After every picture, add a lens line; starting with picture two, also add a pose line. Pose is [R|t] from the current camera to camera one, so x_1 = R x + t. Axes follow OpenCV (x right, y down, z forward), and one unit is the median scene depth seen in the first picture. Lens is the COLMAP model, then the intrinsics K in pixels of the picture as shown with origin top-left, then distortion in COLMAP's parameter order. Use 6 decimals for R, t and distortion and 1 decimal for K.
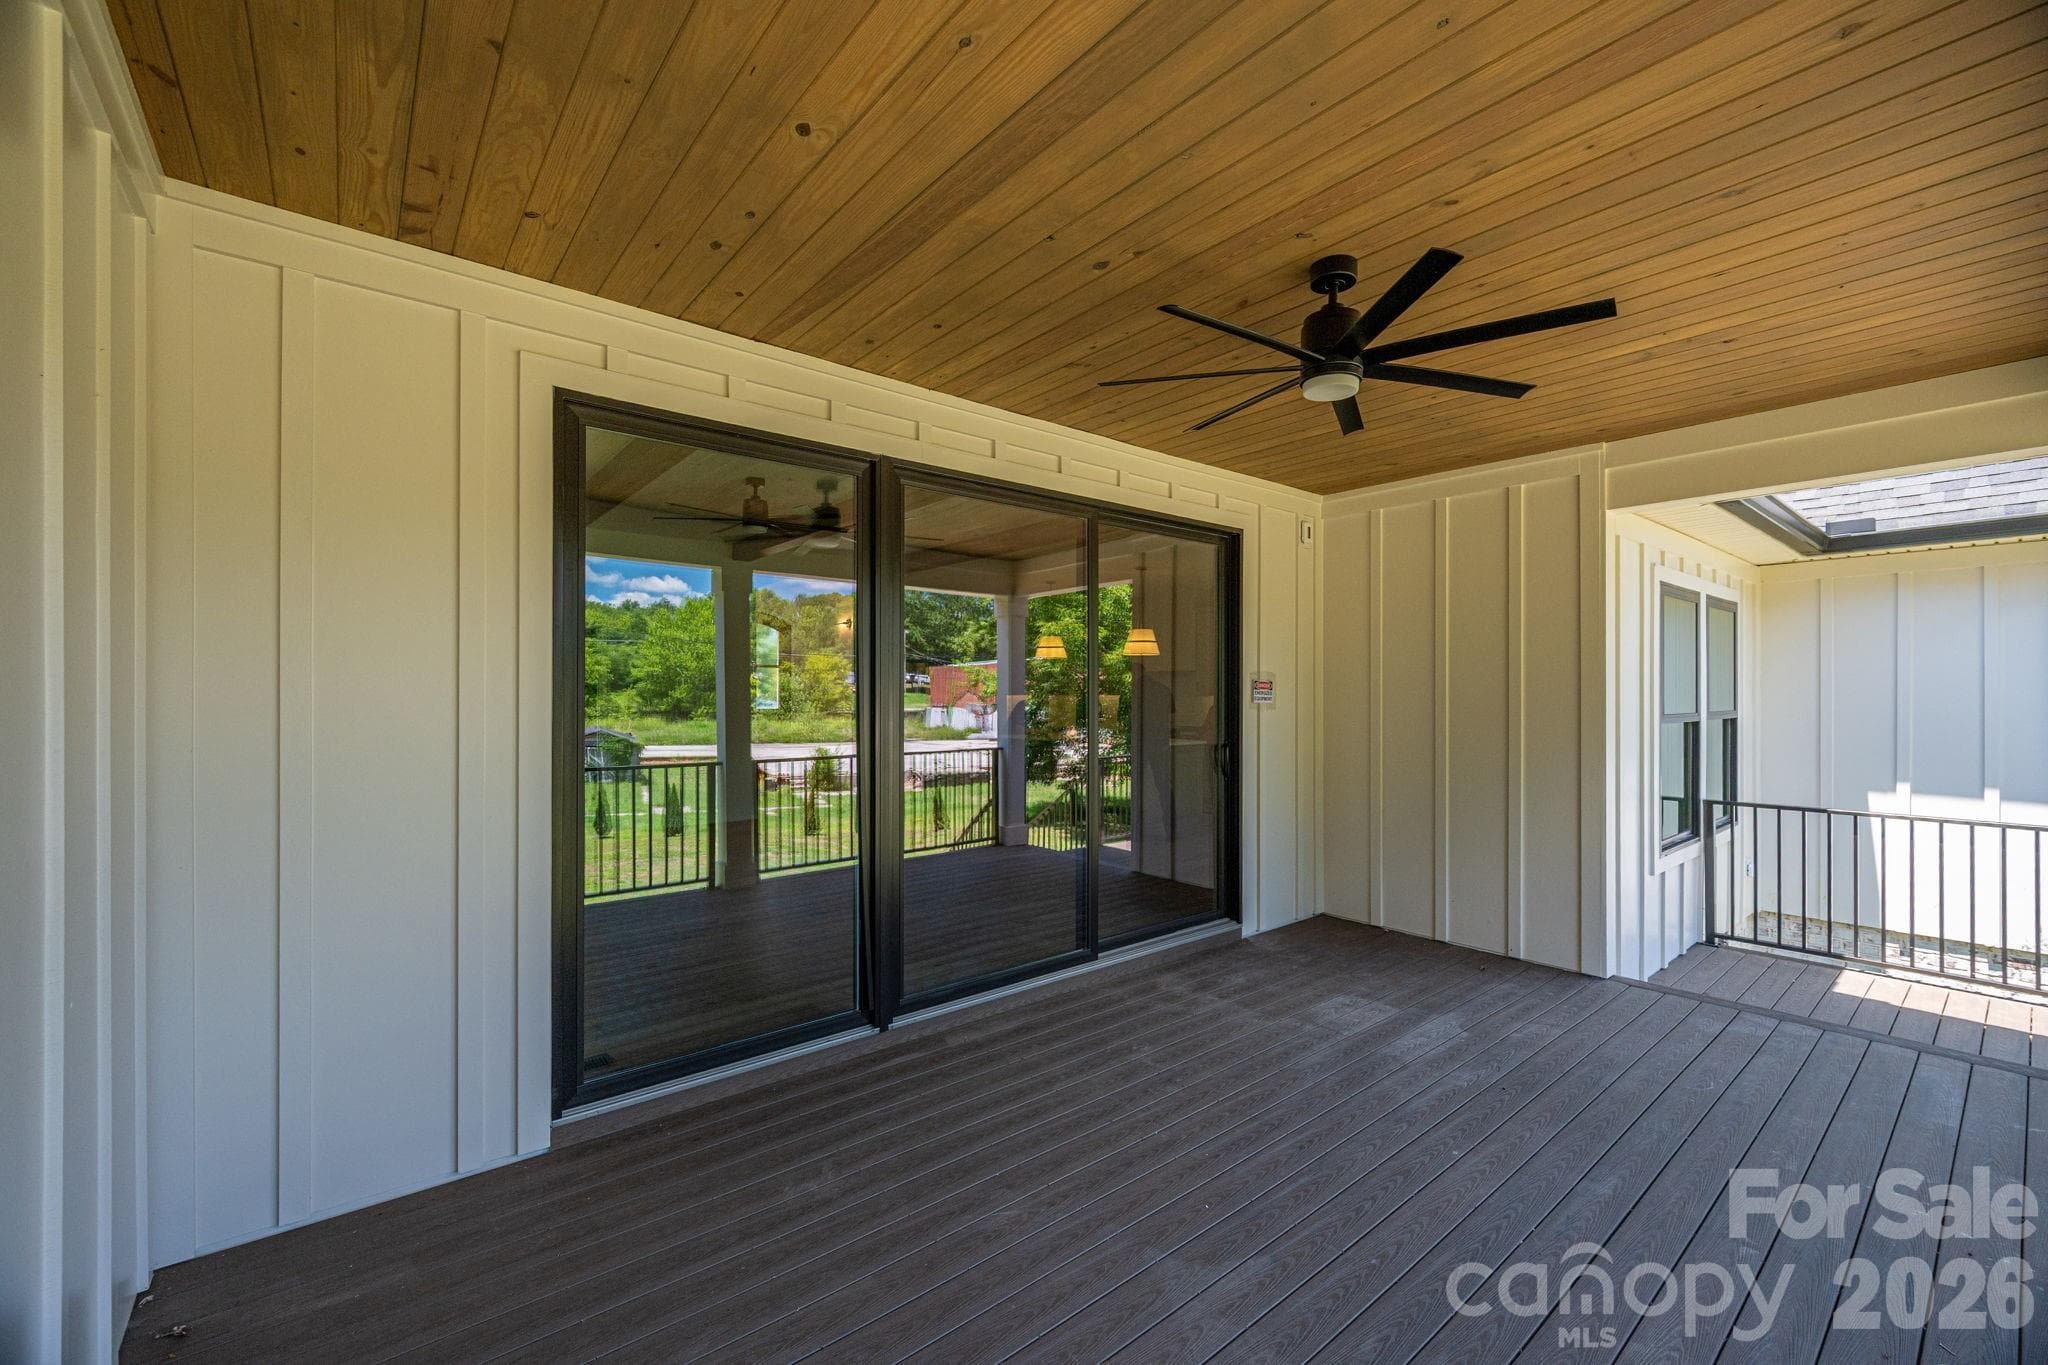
lens RADIAL K [[833.6, 0, 1020.3], [0, 833.6, 687.1], [0, 0, 1]] dist [-0.010949, -0.000336]
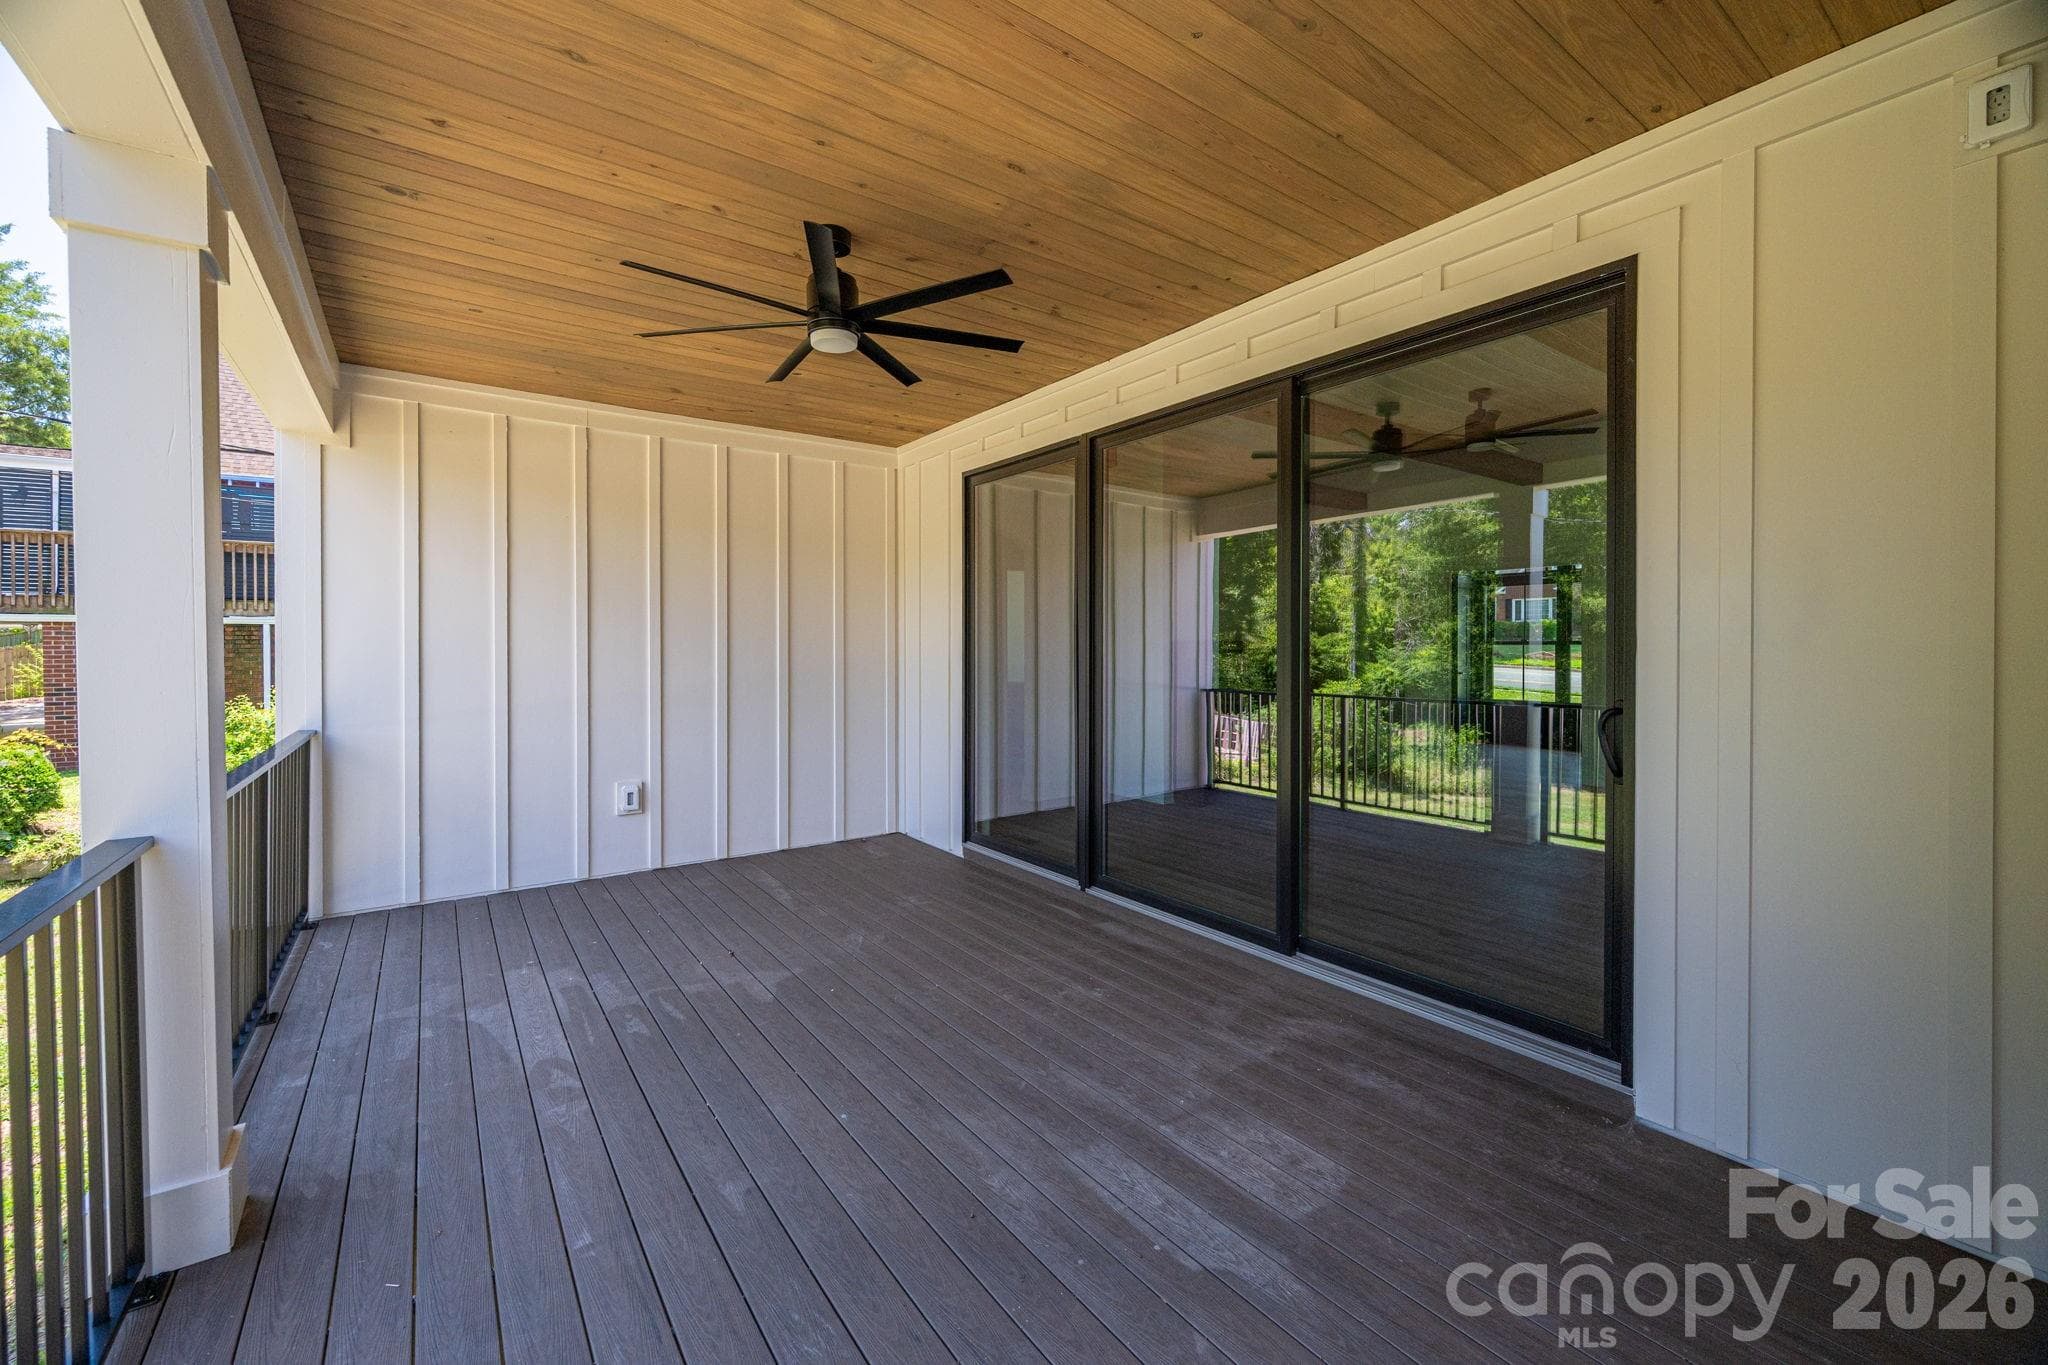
lens RADIAL K [[833.6, 0, 1012.5], [0, 833.6, 663.8], [0, 0, 1]] dist [-0.010949, -0.000336]
pose [[-0.066086, 0.028568, -0.997405, 1.034077], [0.013475, 0.999524, 0.027735, 0.025585], [0.997723, -0.011607, -0.066439, 0.911638]]
